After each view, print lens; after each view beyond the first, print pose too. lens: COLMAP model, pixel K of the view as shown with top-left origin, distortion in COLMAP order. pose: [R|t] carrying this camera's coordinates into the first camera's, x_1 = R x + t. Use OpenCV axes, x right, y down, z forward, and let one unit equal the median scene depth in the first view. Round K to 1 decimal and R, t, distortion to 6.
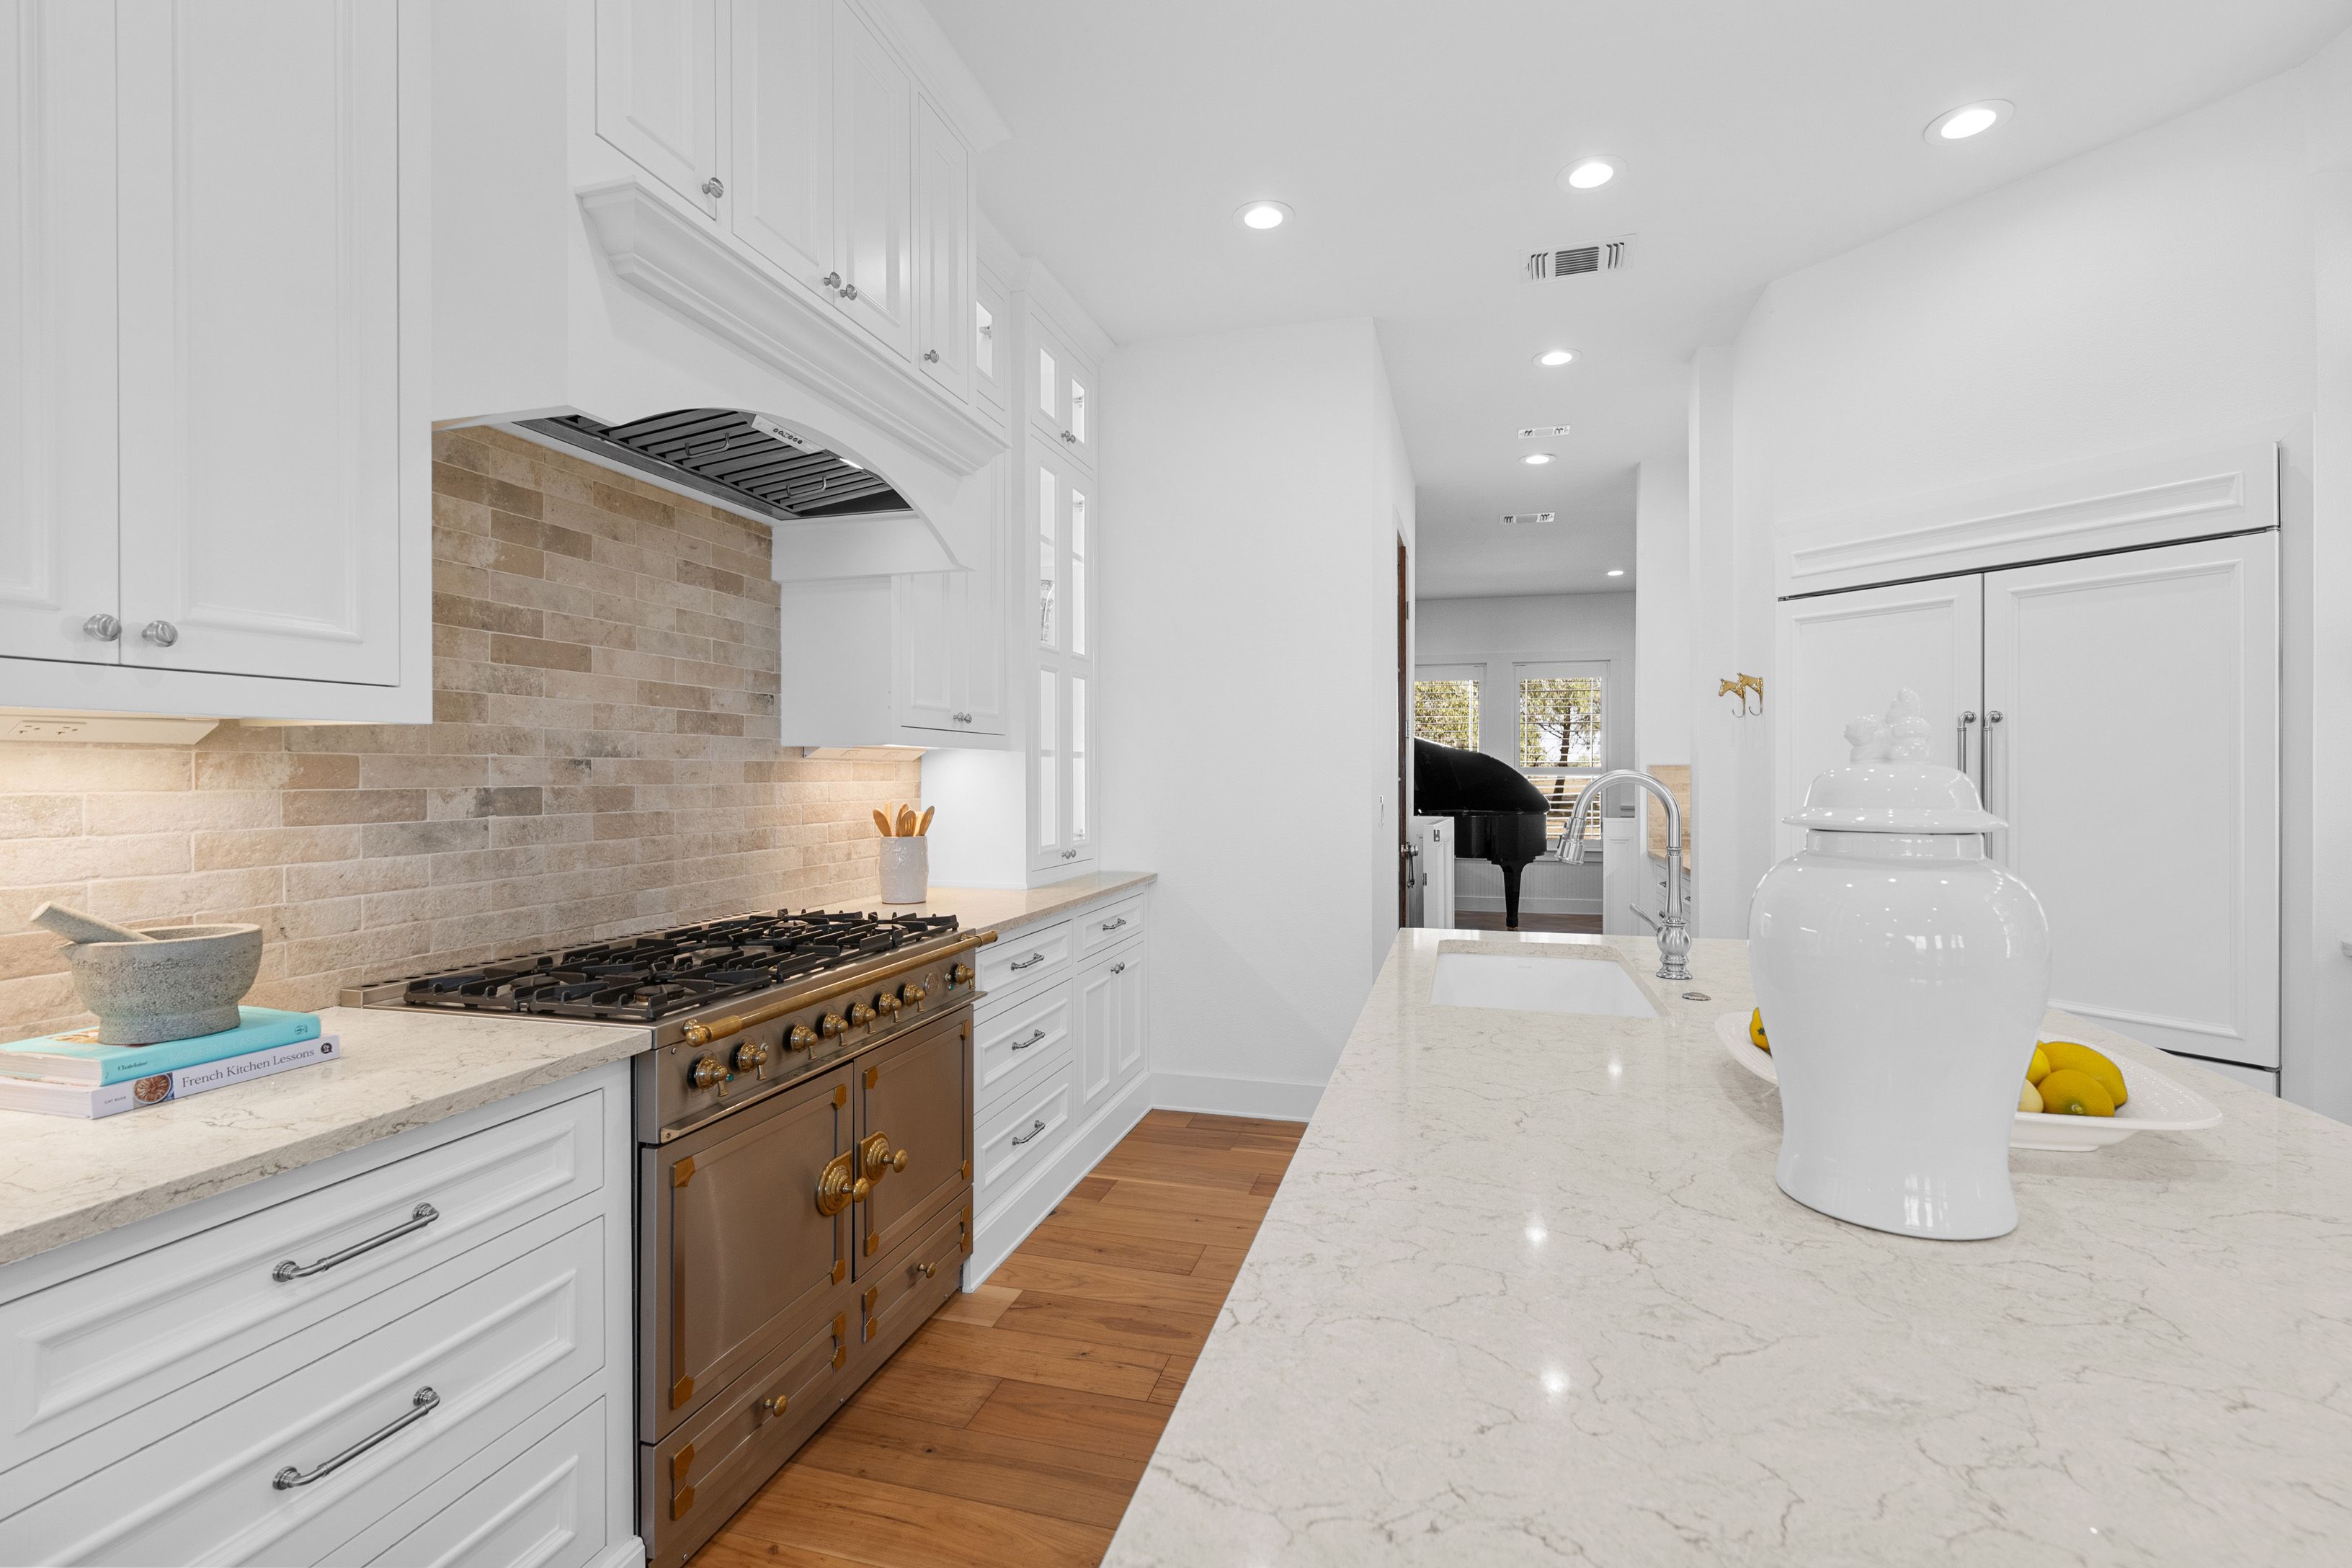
lens RADIAL K [[1065.9, 0, 1174.8], [0, 1065.9, 775.0], [0, 0, 1]] dist [-0.005889, 0.000535]
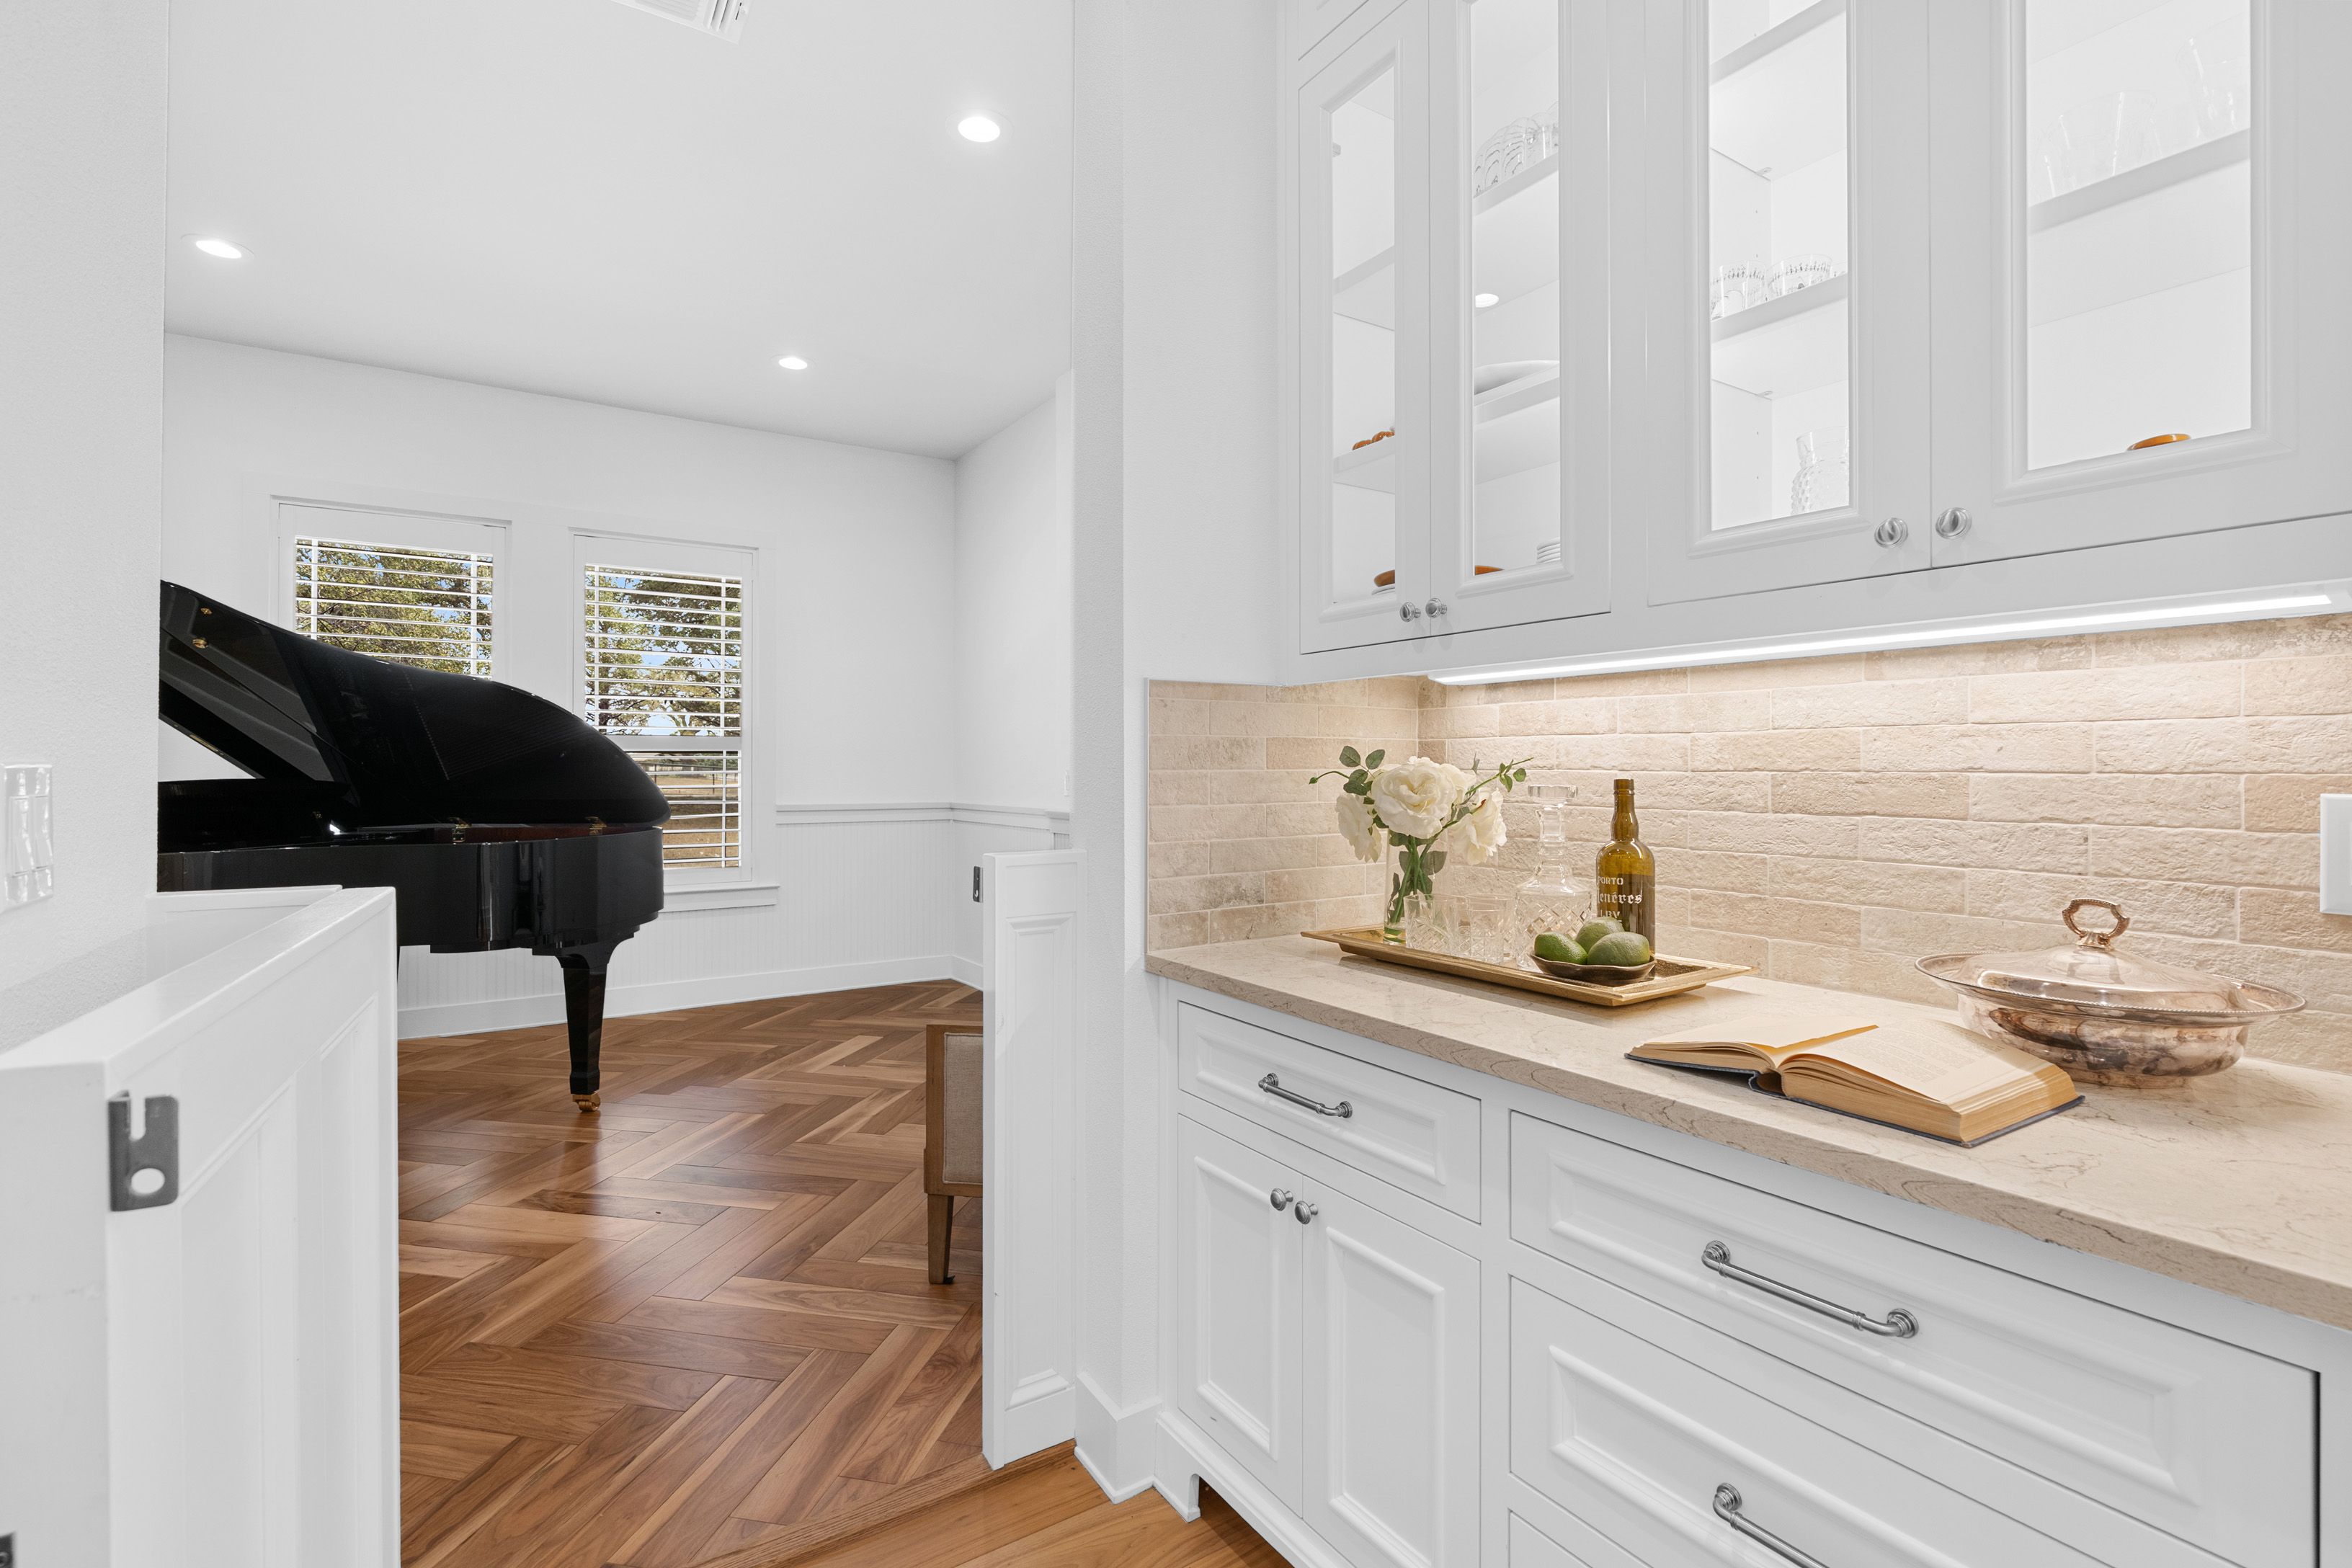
lens RADIAL K [[1068.8, 0, 1176.0], [0, 1068.8, 784.0], [0, 0, 1]] dist [0.000261, 0.000186]
pose [[0.655373, -0.004659, 0.755291, 0.517674], [-0.003217, 0.999955, 0.008960, 0.044158], [-0.755298, -0.008302, 0.655328, 1.908852]]
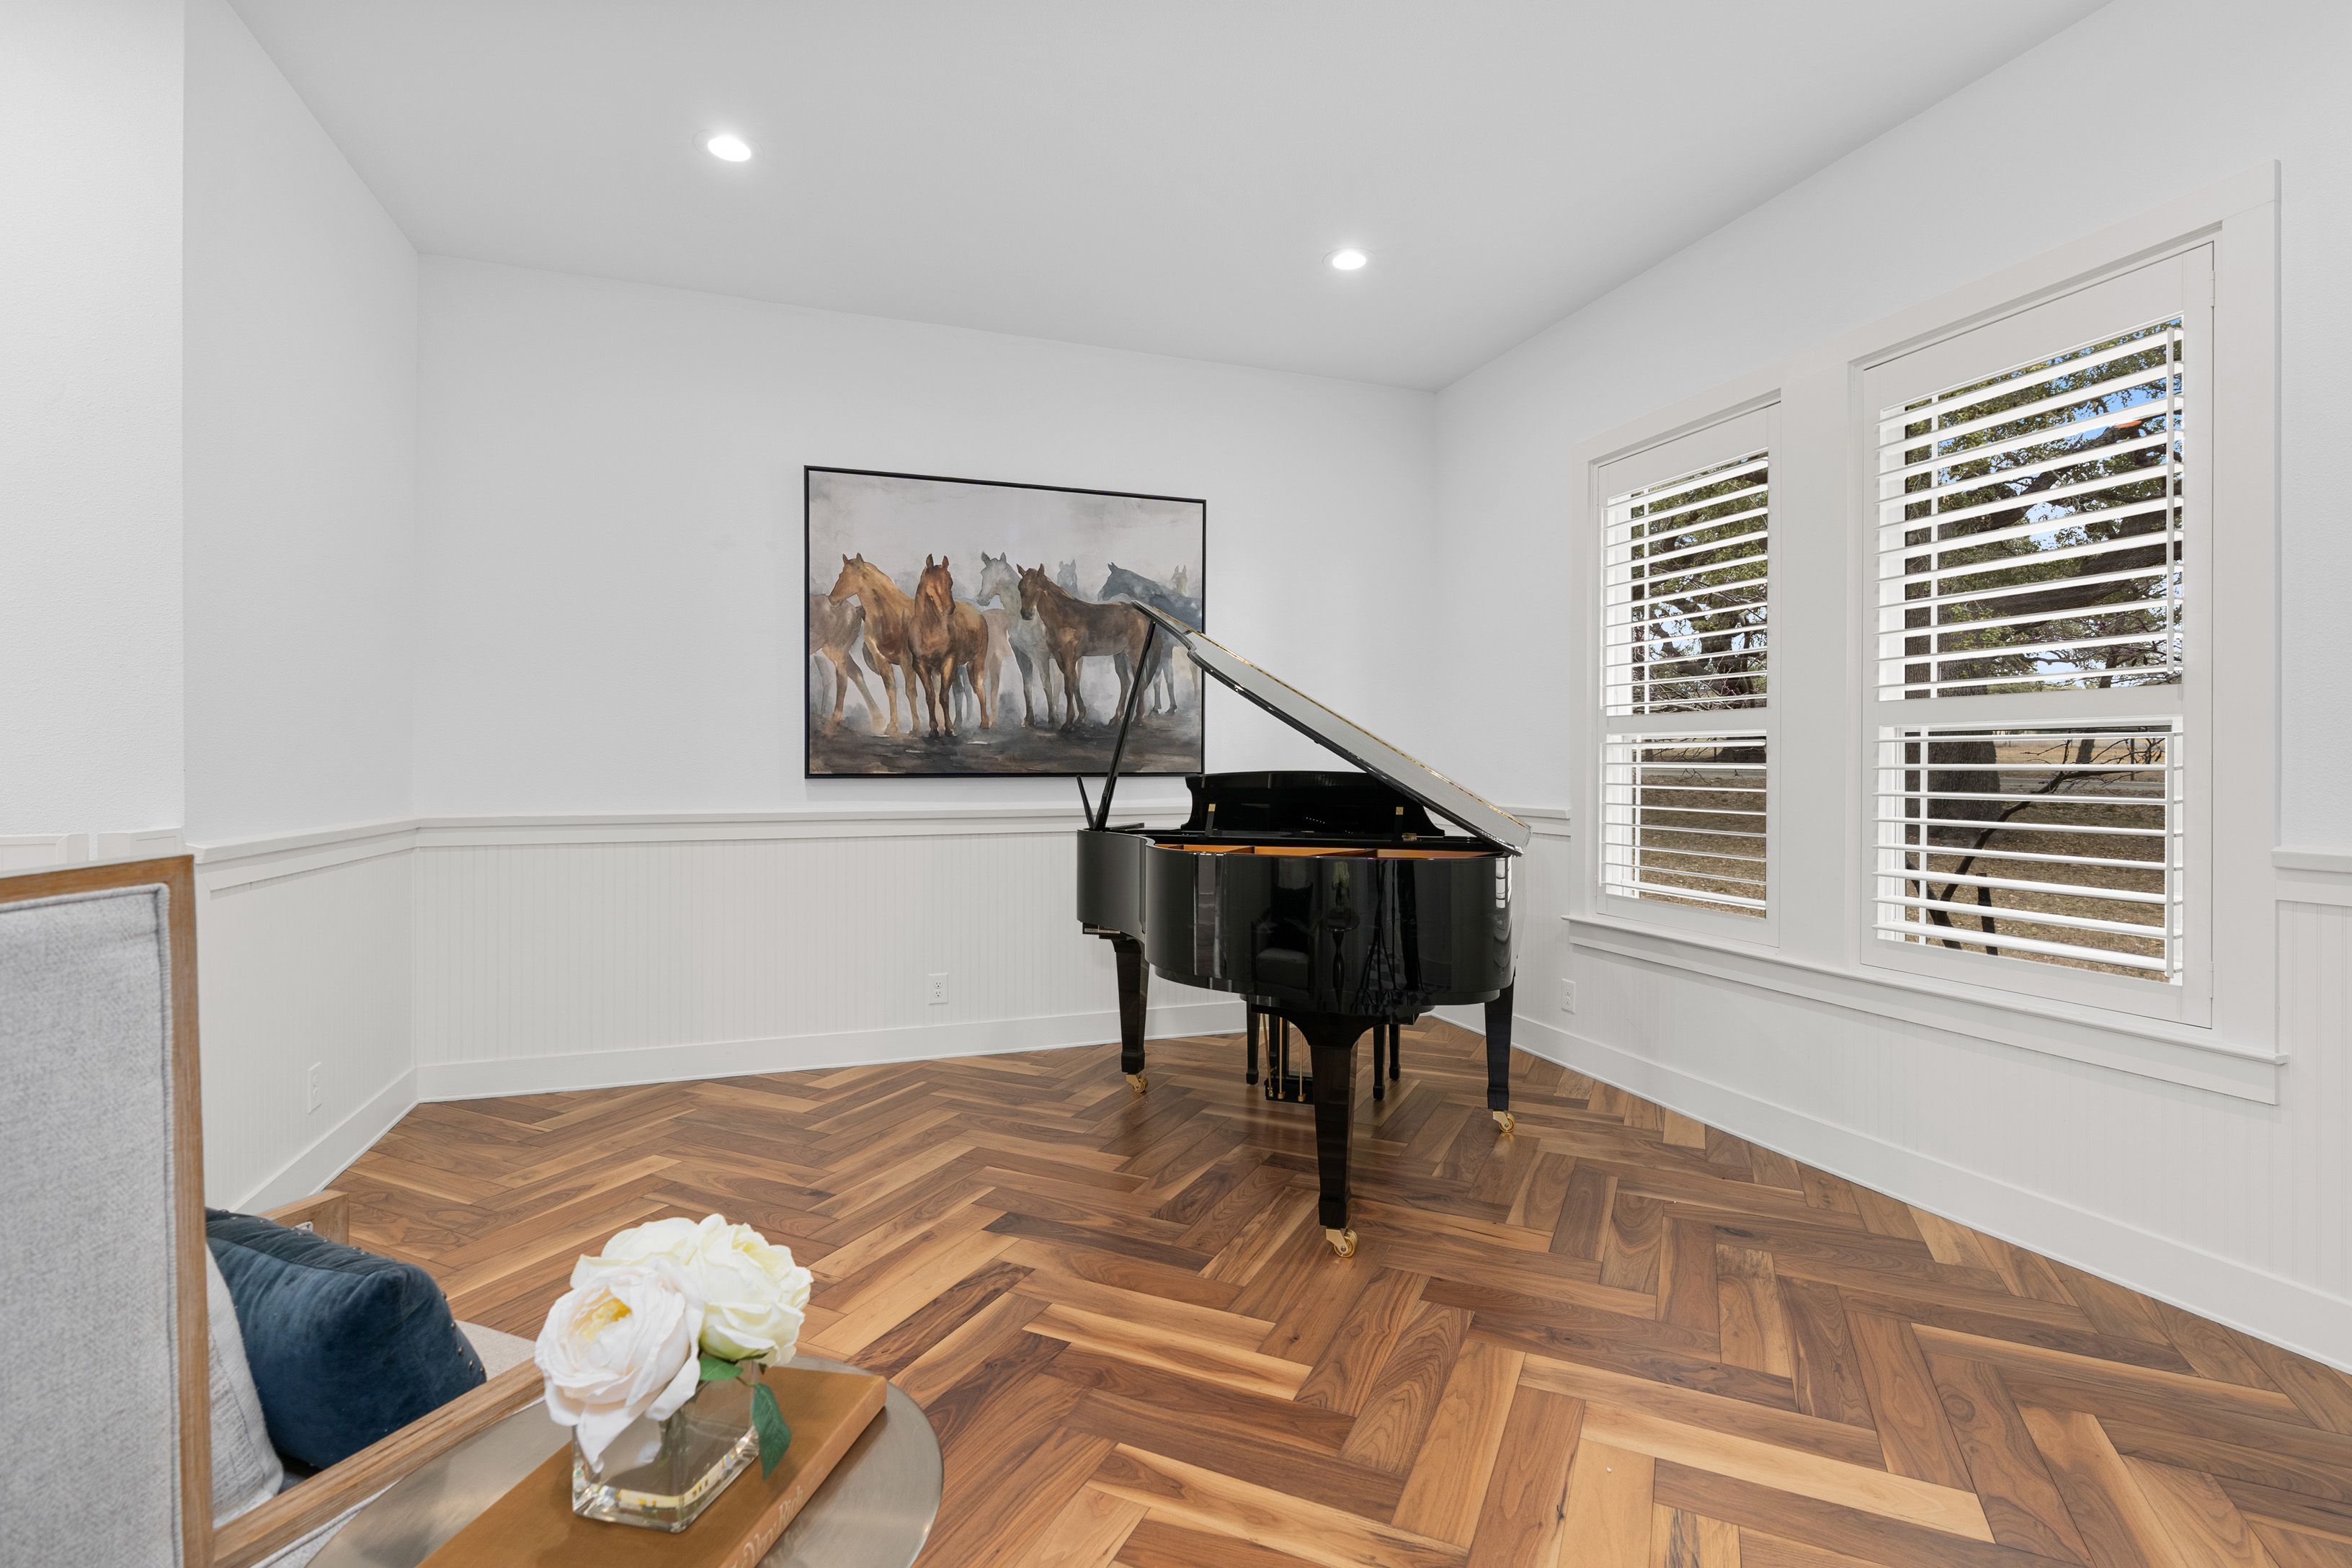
lens RADIAL K [[1065.9, 0, 1174.8], [0, 1065.9, 775.0], [0, 0, 1]] dist [-0.005889, 0.000535]
pose [[0.574639, 0.006808, -0.818378, 2.009198], [-0.004085, 0.999977, 0.005450, 0.047594], [0.818397, 0.000211, 0.574654, 2.876076]]
